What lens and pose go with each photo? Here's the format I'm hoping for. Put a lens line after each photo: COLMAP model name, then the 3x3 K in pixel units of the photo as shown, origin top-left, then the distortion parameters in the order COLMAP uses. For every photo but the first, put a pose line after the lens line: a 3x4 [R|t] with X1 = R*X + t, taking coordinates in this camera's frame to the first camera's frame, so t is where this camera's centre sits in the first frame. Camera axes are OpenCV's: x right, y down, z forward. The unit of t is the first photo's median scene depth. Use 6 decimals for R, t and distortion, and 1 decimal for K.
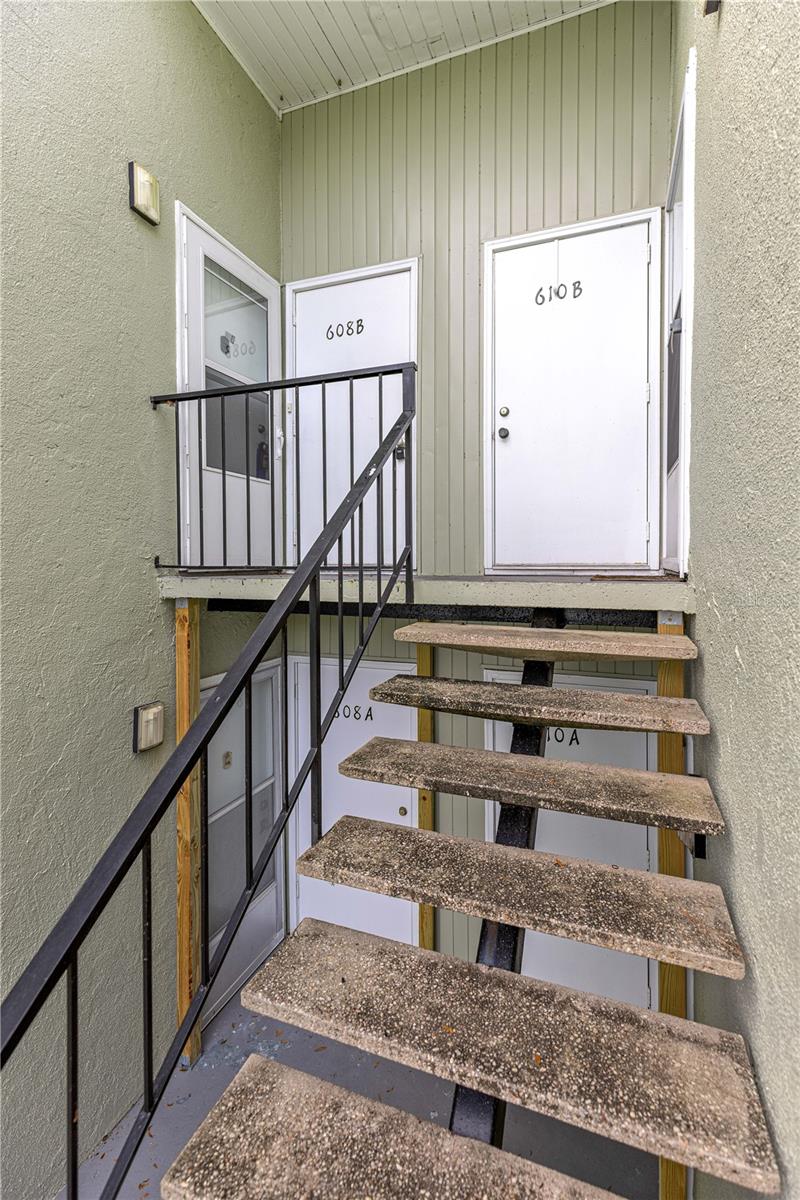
lens RADIAL K [[548.0, 0, 402.9], [0, 548.0, 564.0], [0, 0, 1]] dist [0.008803, -0.000040]
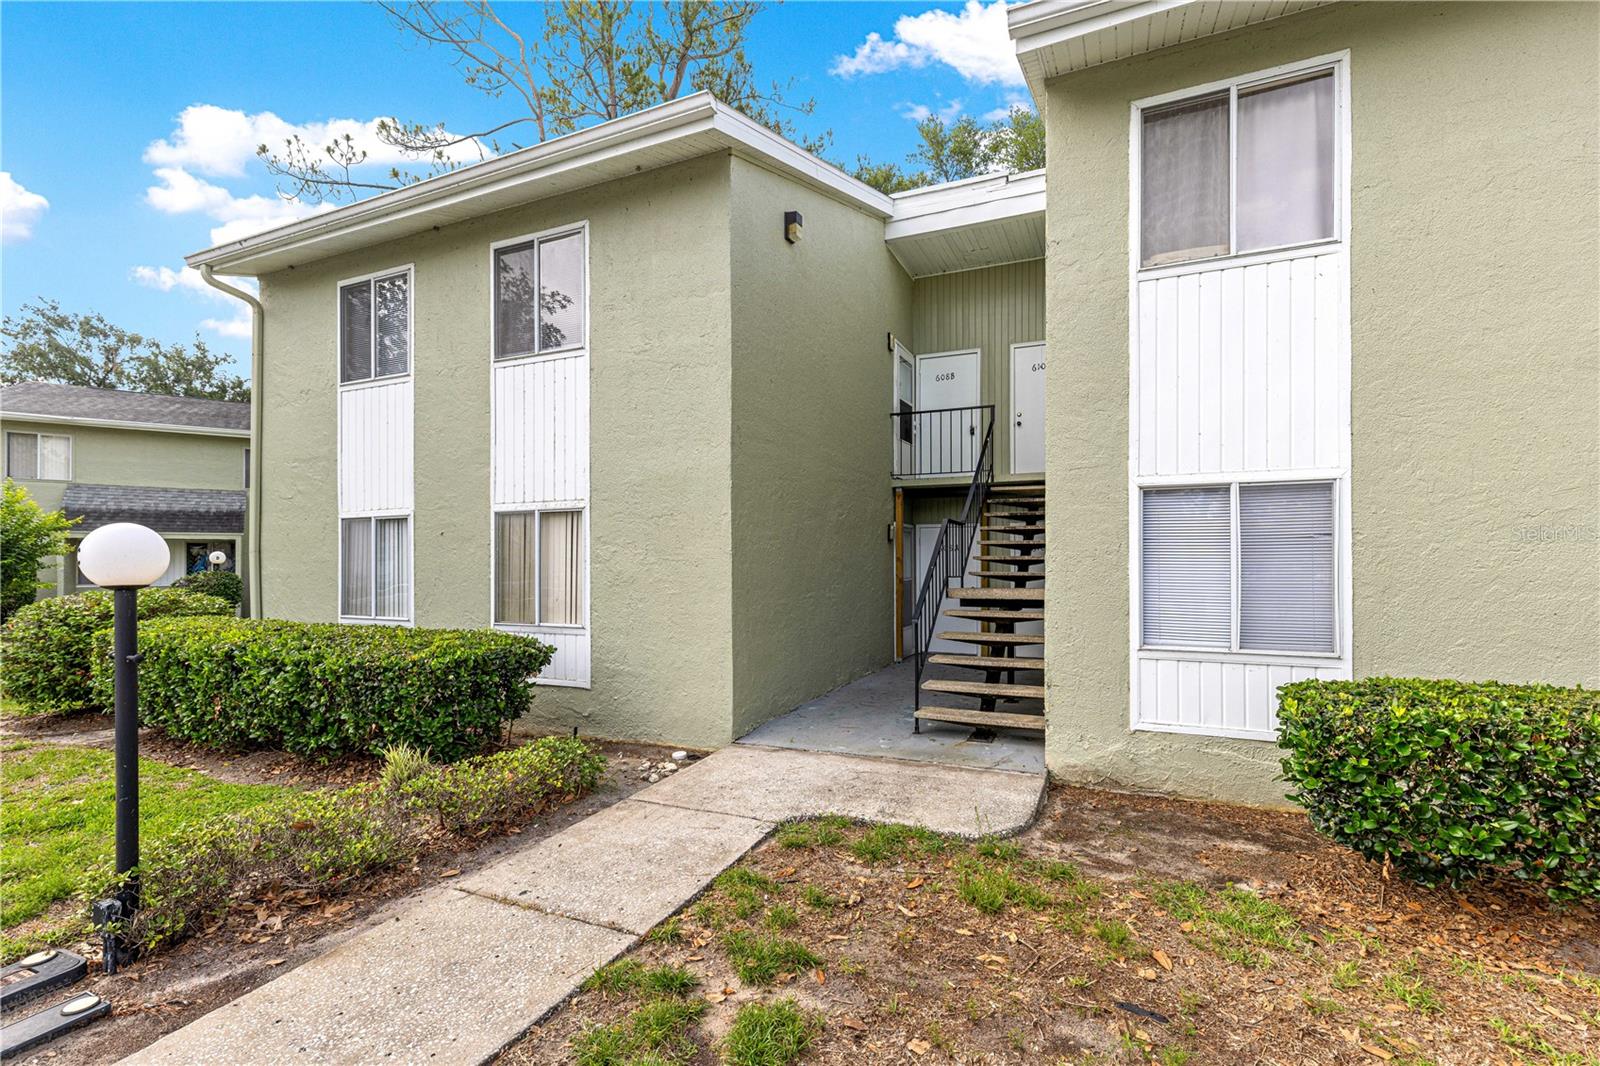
lens RADIAL K [[716.8, 0, 805.2], [0, 716.8, 551.0], [0, 0, 1]] dist [0.006314, 0.000168]
pose [[0.998402, -0.000469, -0.056507, -0.569737], [-0.000616, 0.999816, -0.019184, 0.376358], [0.056506, 0.019188, 0.998218, -2.161599]]
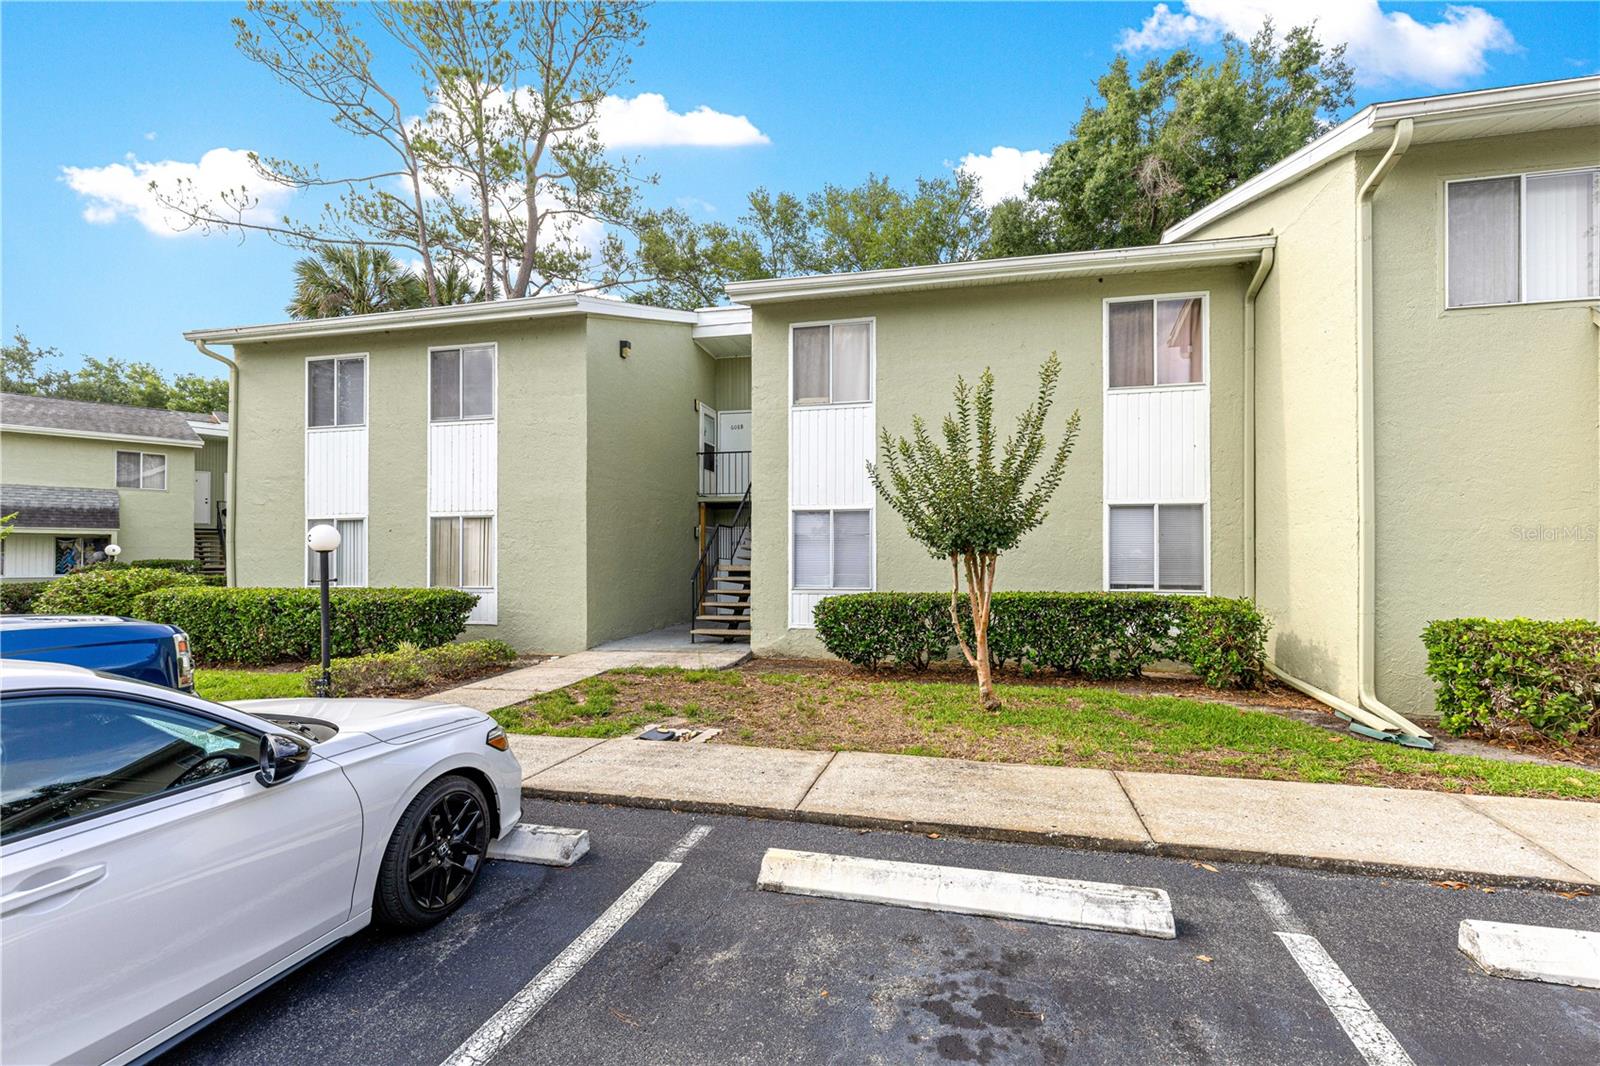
lens RADIAL K [[716.8, 0, 805.2], [0, 716.8, 551.0], [0, 0, 1]] dist [0.006314, 0.000168]
pose [[0.990254, 0.002620, 0.139252, -0.335978], [0.000324, 0.999777, -0.021112, 0.452034], [-0.139276, 0.020952, 0.990032, -3.674215]]
